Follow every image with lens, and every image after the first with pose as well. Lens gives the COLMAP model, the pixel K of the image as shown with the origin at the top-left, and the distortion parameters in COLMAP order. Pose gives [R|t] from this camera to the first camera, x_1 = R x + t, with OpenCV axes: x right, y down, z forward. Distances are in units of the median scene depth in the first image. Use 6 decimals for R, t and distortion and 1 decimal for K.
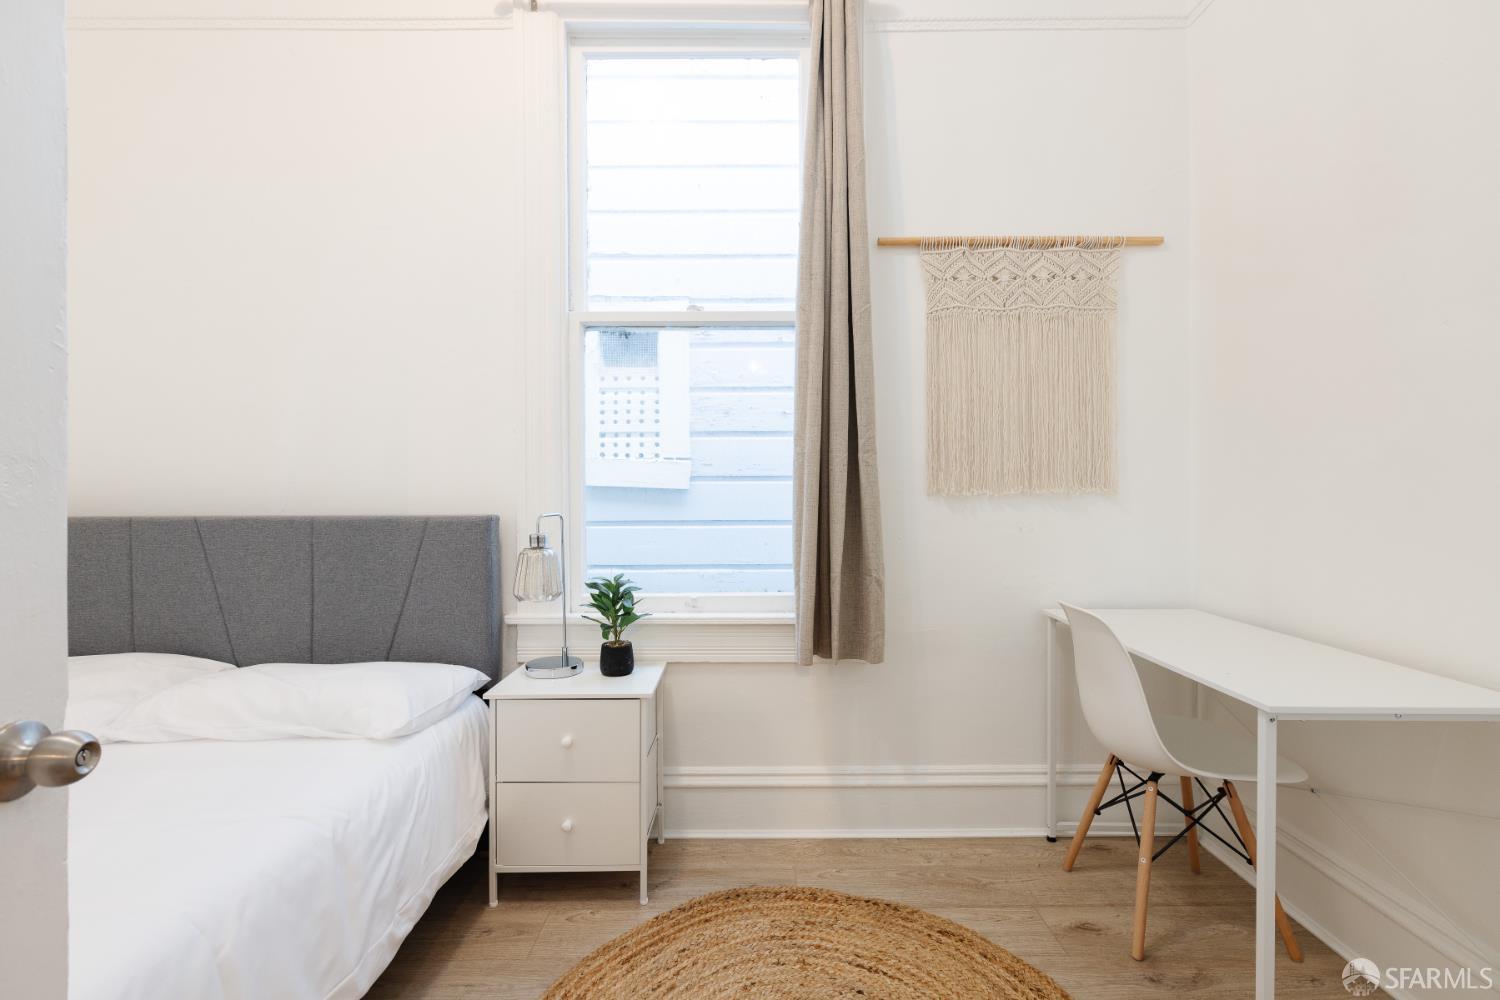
lens RADIAL K [[671.2, 0, 756.2], [0, 671.2, 496.3], [0, 0, 1]] dist [0.001814, -0.001171]
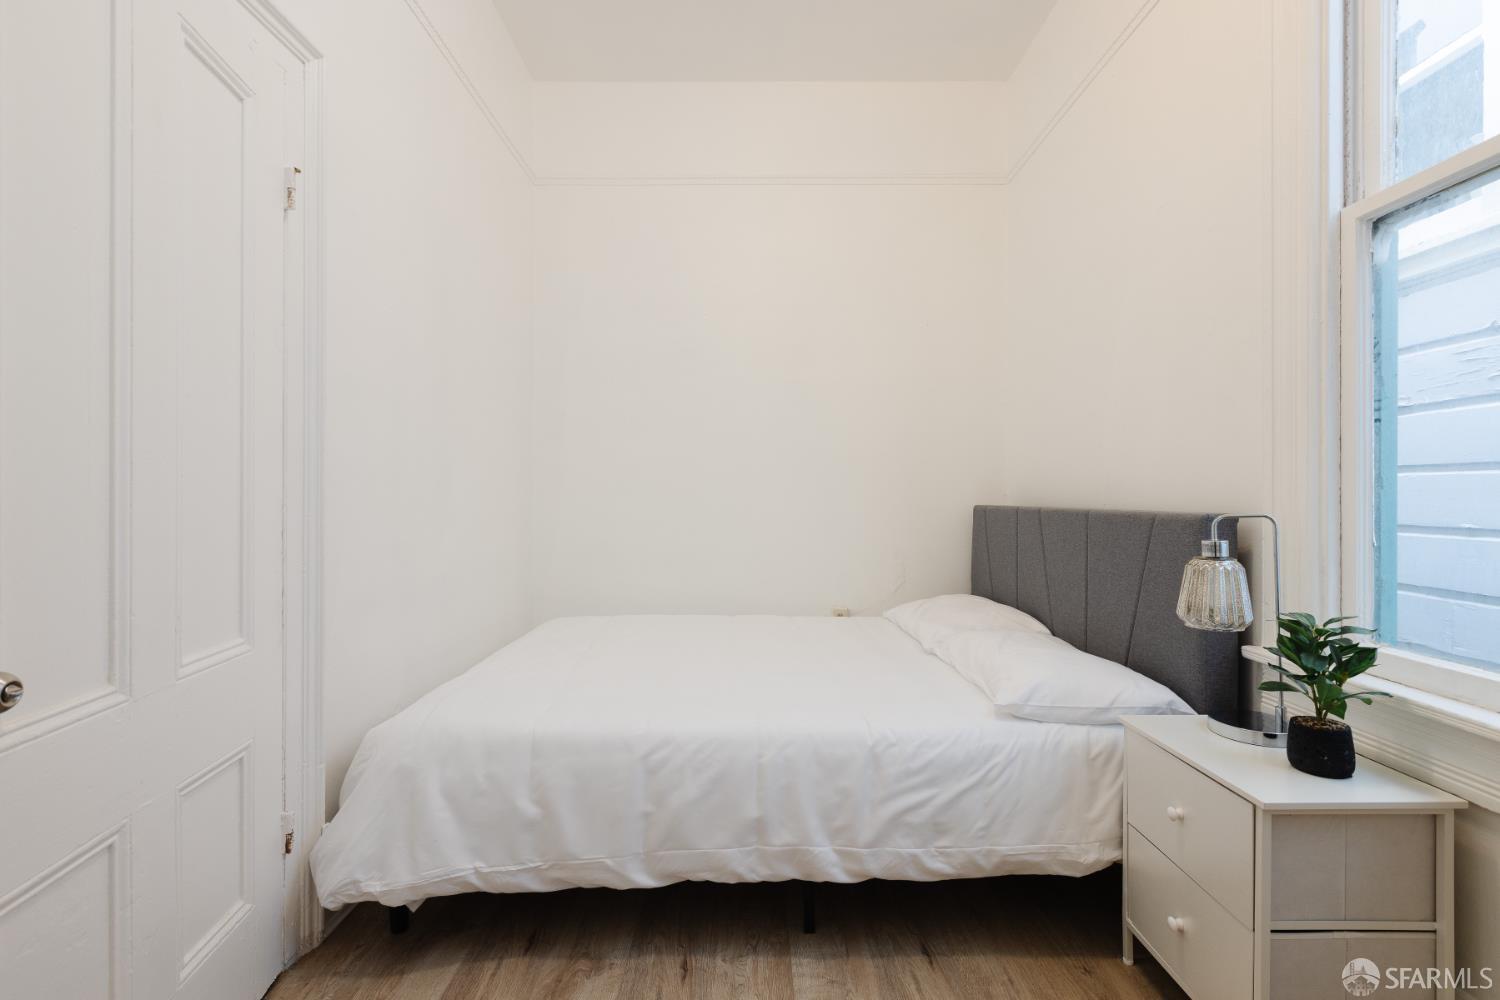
lens RADIAL K [[674.9, 0, 752.3], [0, 674.9, 501.8], [0, 0, 1]] dist [0.001535, -0.000185]
pose [[-0.007451, 0.011441, -0.999907, 0.437031], [-0.001495, 0.999933, 0.011452, 0.005392], [0.999971, 0.001580, -0.007434, 0.480031]]
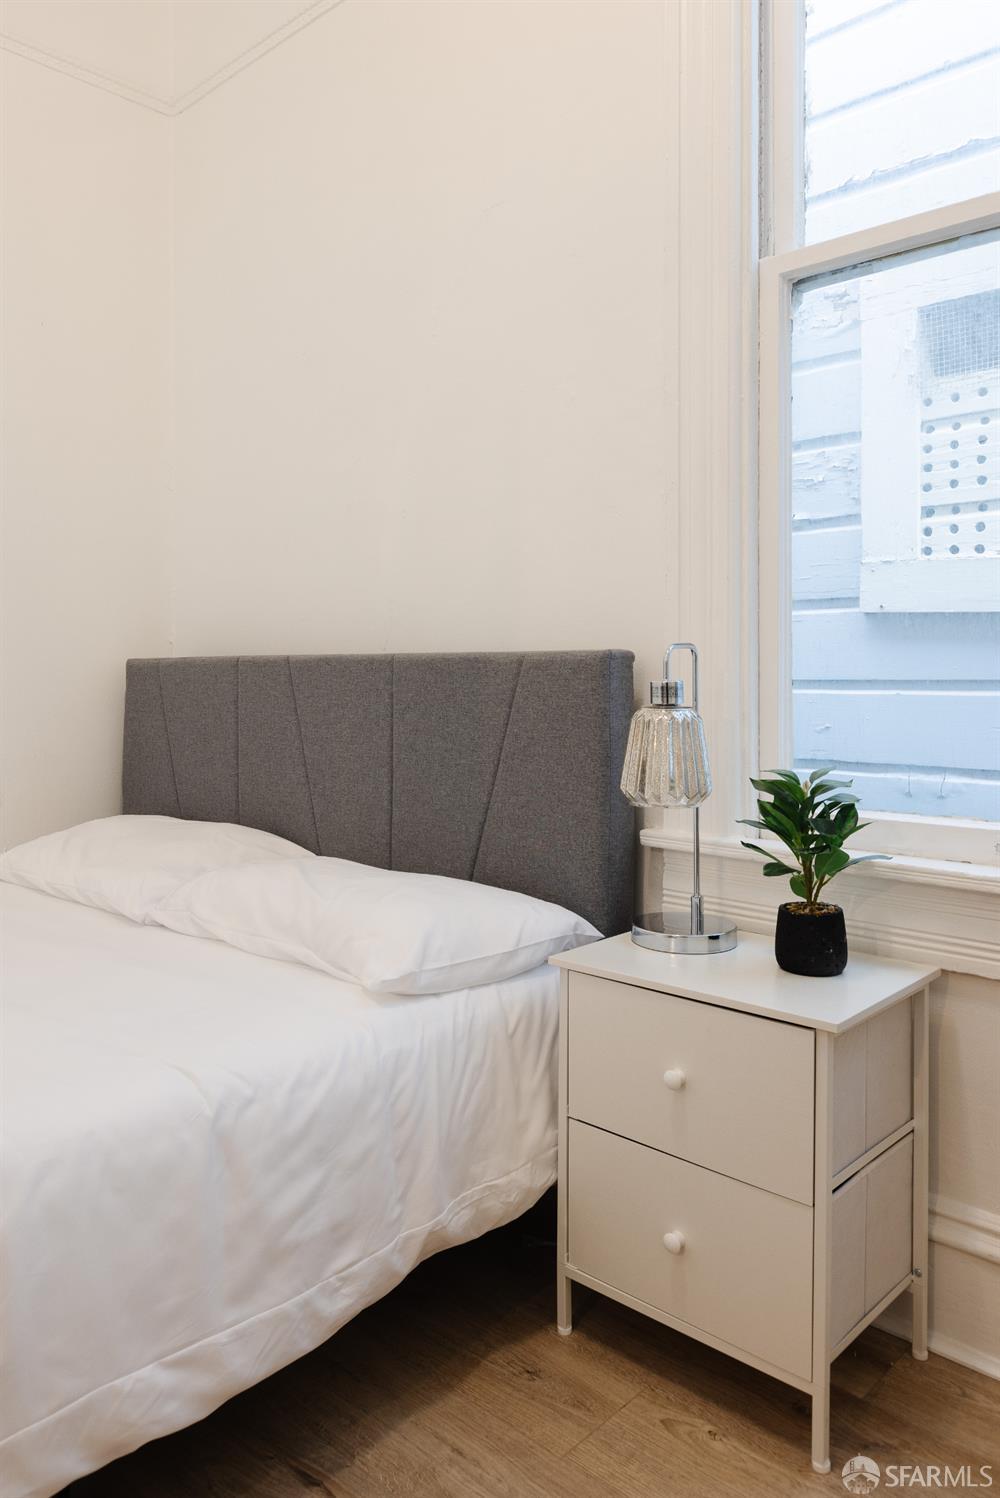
lens RADIAL K [[1081.5, 0, 448.6], [0, 1081.5, 676.6], [0, 0, 1]] dist [-0.005013, 0.001693]
pose [[0.701554, 0.003837, -0.712606, 0.169151], [0.000426, 0.999983, 0.005804, 0.048094], [0.712616, -0.004375, 0.701540, 0.270950]]
